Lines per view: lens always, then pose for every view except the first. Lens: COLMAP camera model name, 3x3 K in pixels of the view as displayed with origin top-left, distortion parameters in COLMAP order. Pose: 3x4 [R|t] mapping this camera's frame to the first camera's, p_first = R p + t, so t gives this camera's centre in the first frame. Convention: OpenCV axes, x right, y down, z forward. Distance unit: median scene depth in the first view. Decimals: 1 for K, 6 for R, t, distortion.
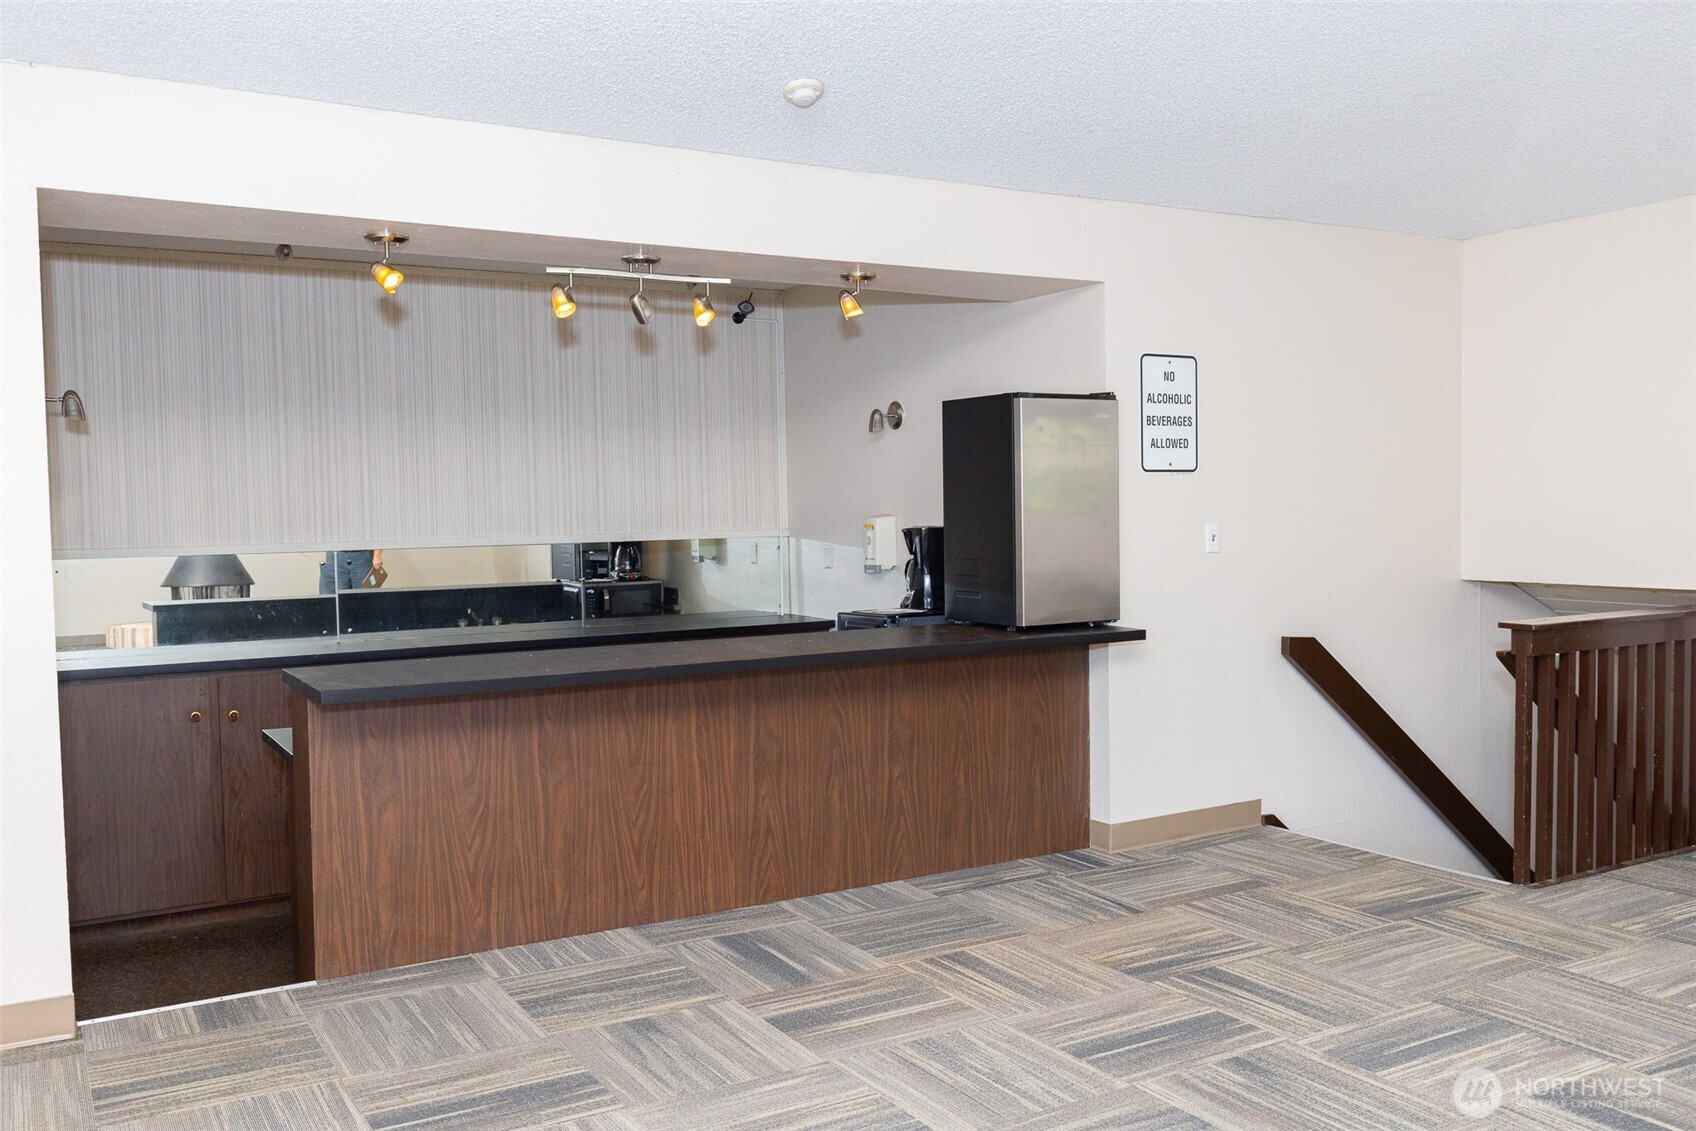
lens RADIAL K [[1452.0, 0, 848.0], [0, 1452.0, 565.5], [0, 0, 1]] dist [-0.010626, 0.004518]
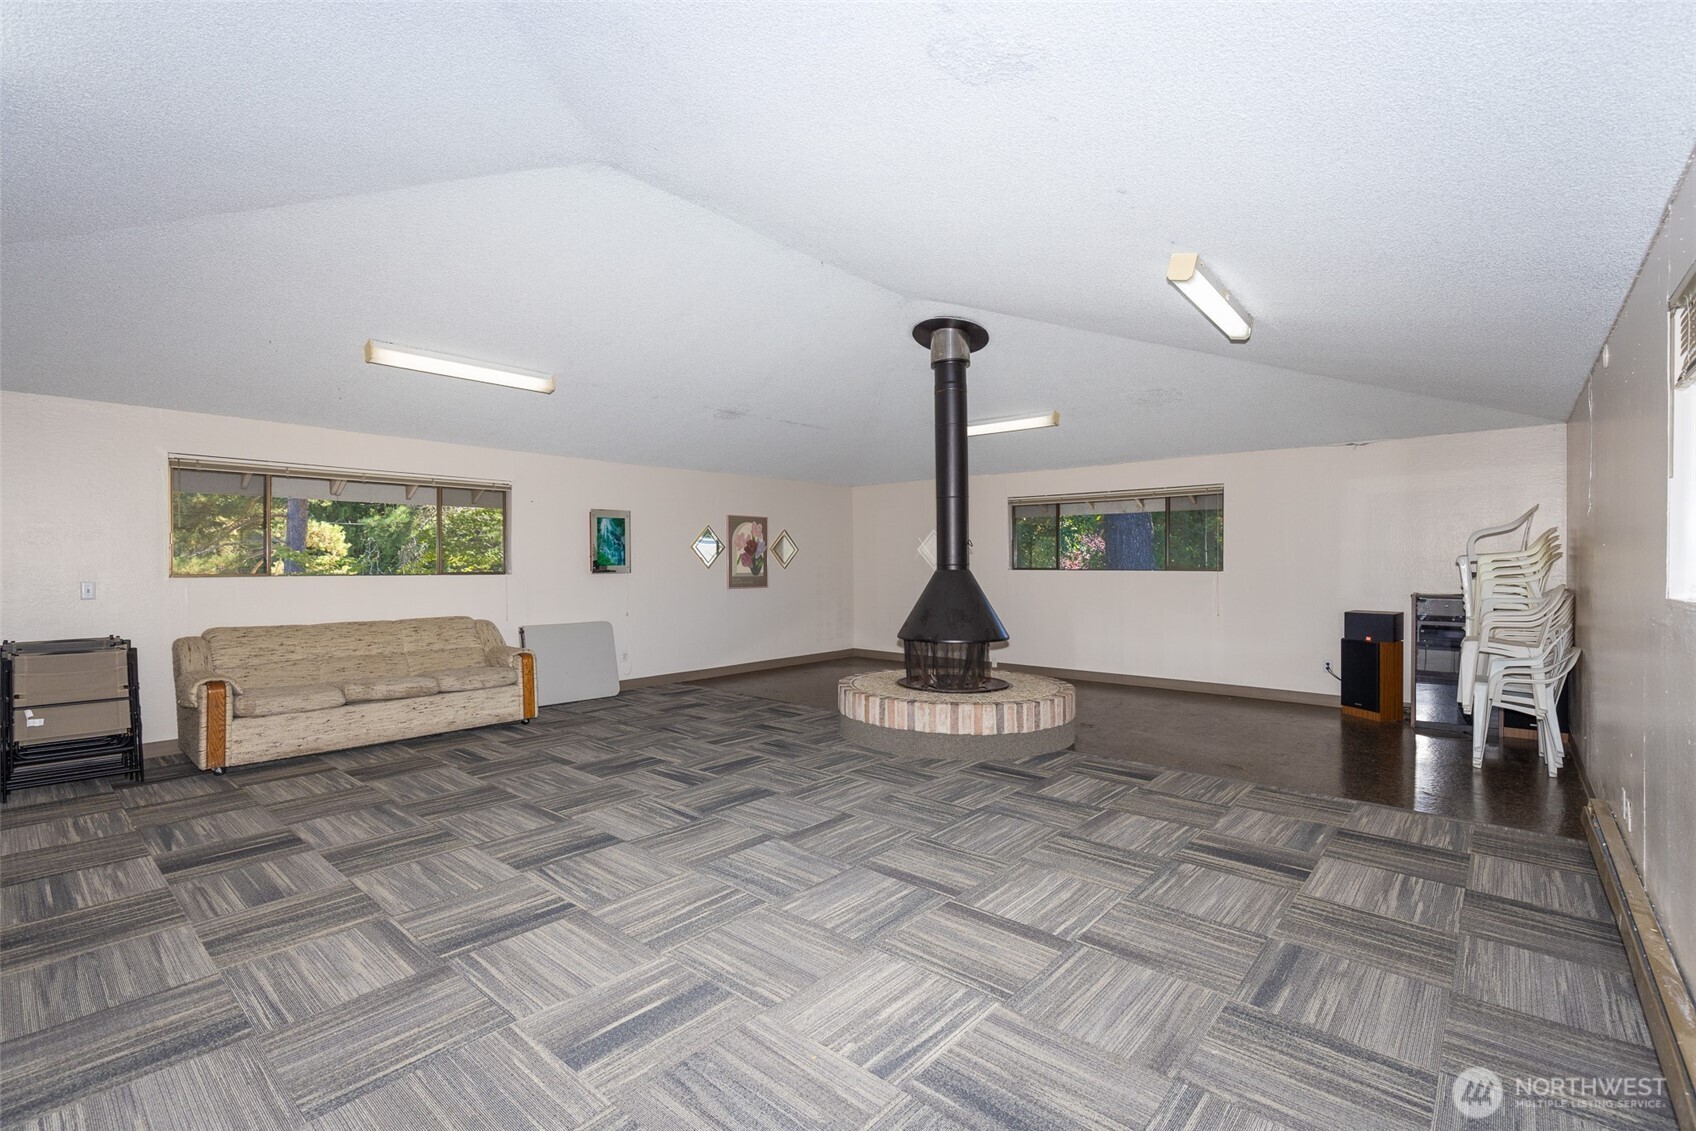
lens RADIAL K [[741.2, 0, 848.0], [0, 741.2, 565.5], [0, 0, 1]] dist [0.001123, 0.000200]
pose [[-0.309831, 0.011156, 0.950726, -0.506744], [0.056207, 0.998397, 0.006601, -0.002416], [-0.949129, 0.055483, -0.309962, 0.269130]]
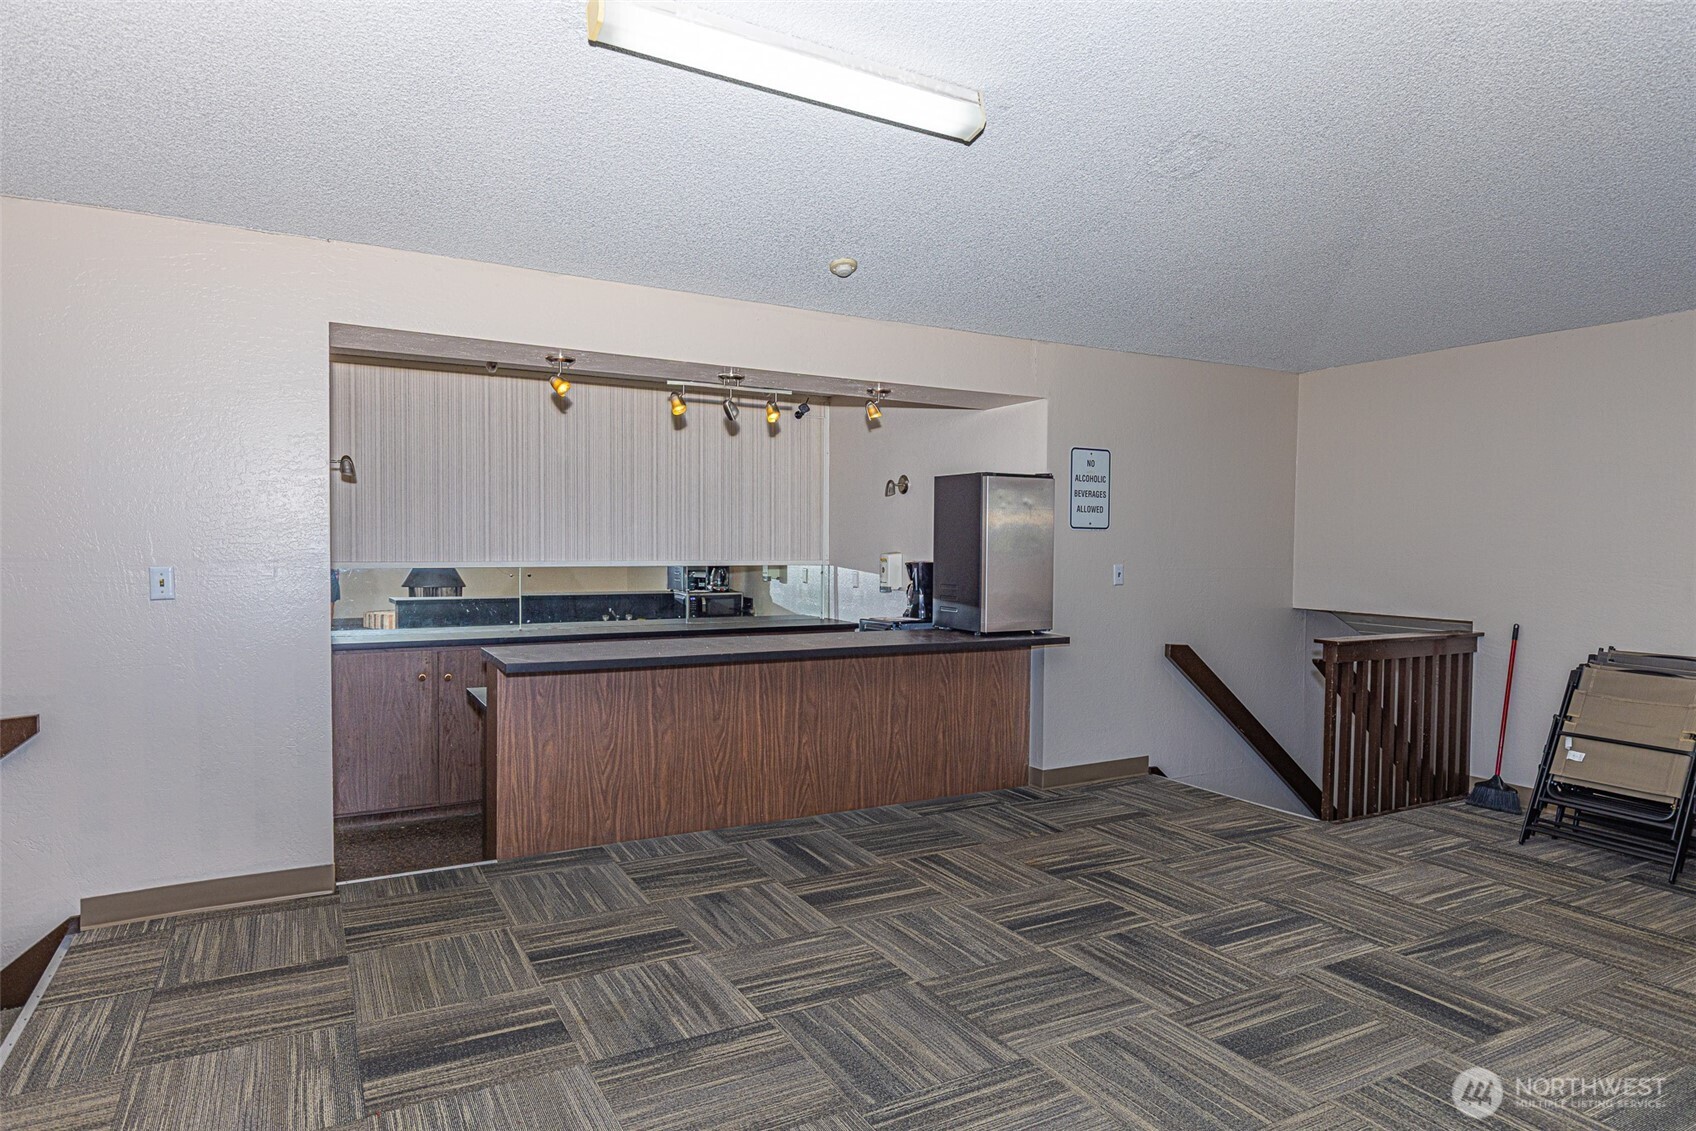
lens RADIAL K [[1003.9, 0, 848.0], [0, 1003.9, 565.5], [0, 0, 1]] dist [-0.002146, -0.000590]
pose [[0.999347, 0.026041, -0.025061, 0.007106], [-0.026497, 0.999486, -0.018041, -0.003830], [0.024578, 0.018693, 0.999523, -0.016384]]
